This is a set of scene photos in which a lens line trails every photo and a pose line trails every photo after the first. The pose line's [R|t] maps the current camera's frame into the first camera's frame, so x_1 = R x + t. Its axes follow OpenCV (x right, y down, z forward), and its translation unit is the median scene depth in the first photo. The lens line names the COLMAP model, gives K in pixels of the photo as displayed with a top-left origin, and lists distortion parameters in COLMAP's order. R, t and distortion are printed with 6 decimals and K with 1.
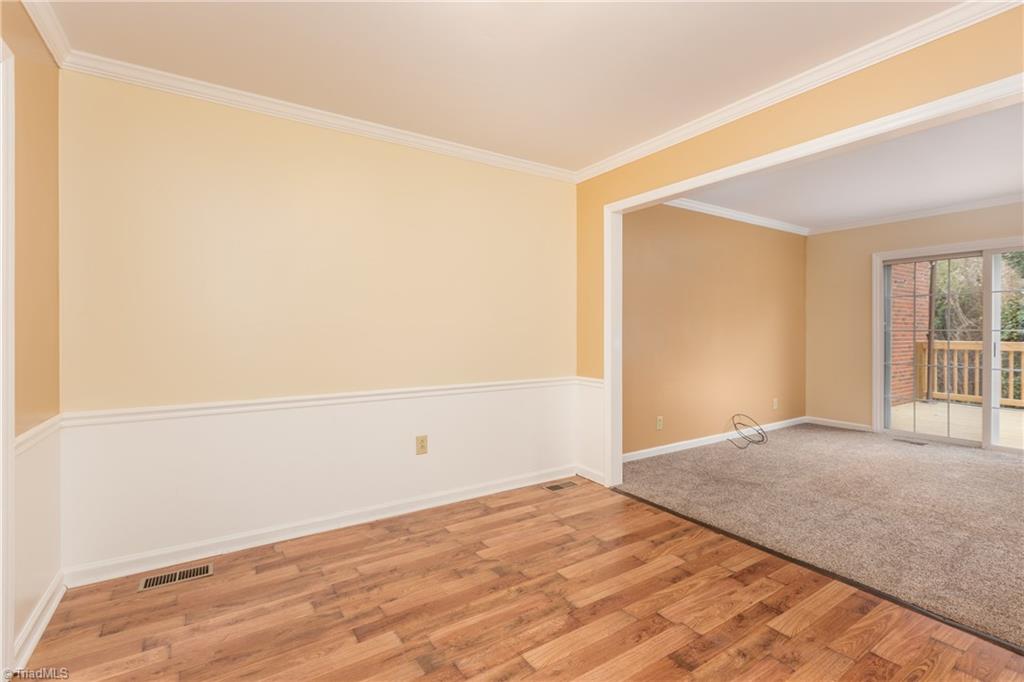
lens RADIAL K [[463.7, 0, 509.0], [0, 463.7, 340.1], [0, 0, 1]] dist [0.002634, -0.002133]
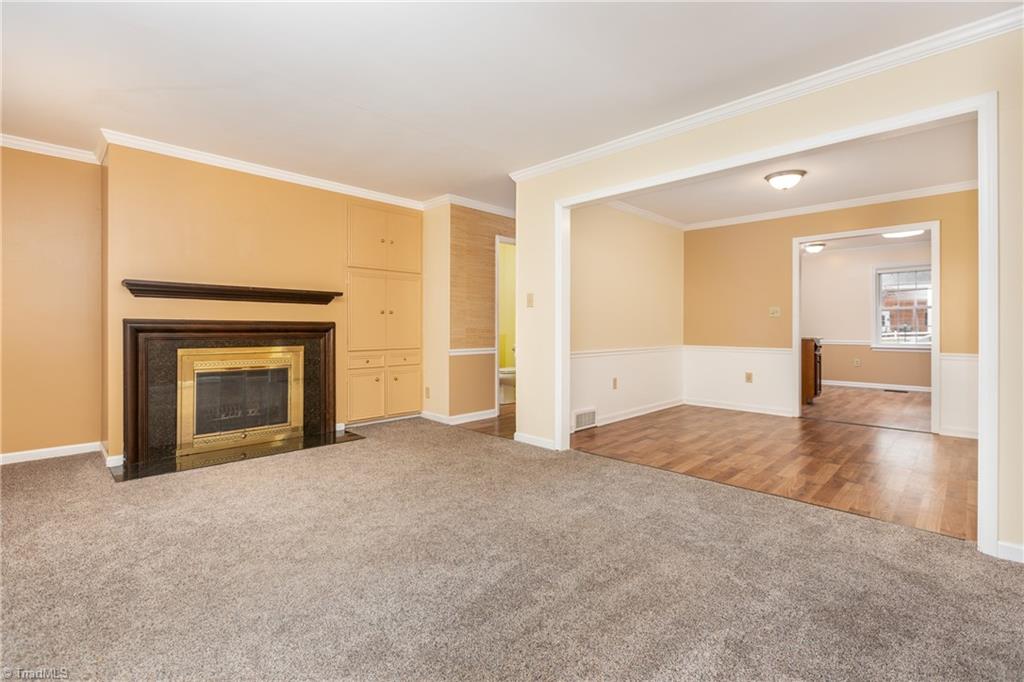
lens RADIAL K [[463.7, 0, 506.3], [0, 463.7, 329.1], [0, 0, 1]] dist [0.002634, -0.002133]
pose [[-0.978524, 0.000060, -0.206131, 1.598884], [-0.005440, 0.999644, 0.026113, 0.005405], [0.206060, 0.026673, -0.978176, 2.389367]]
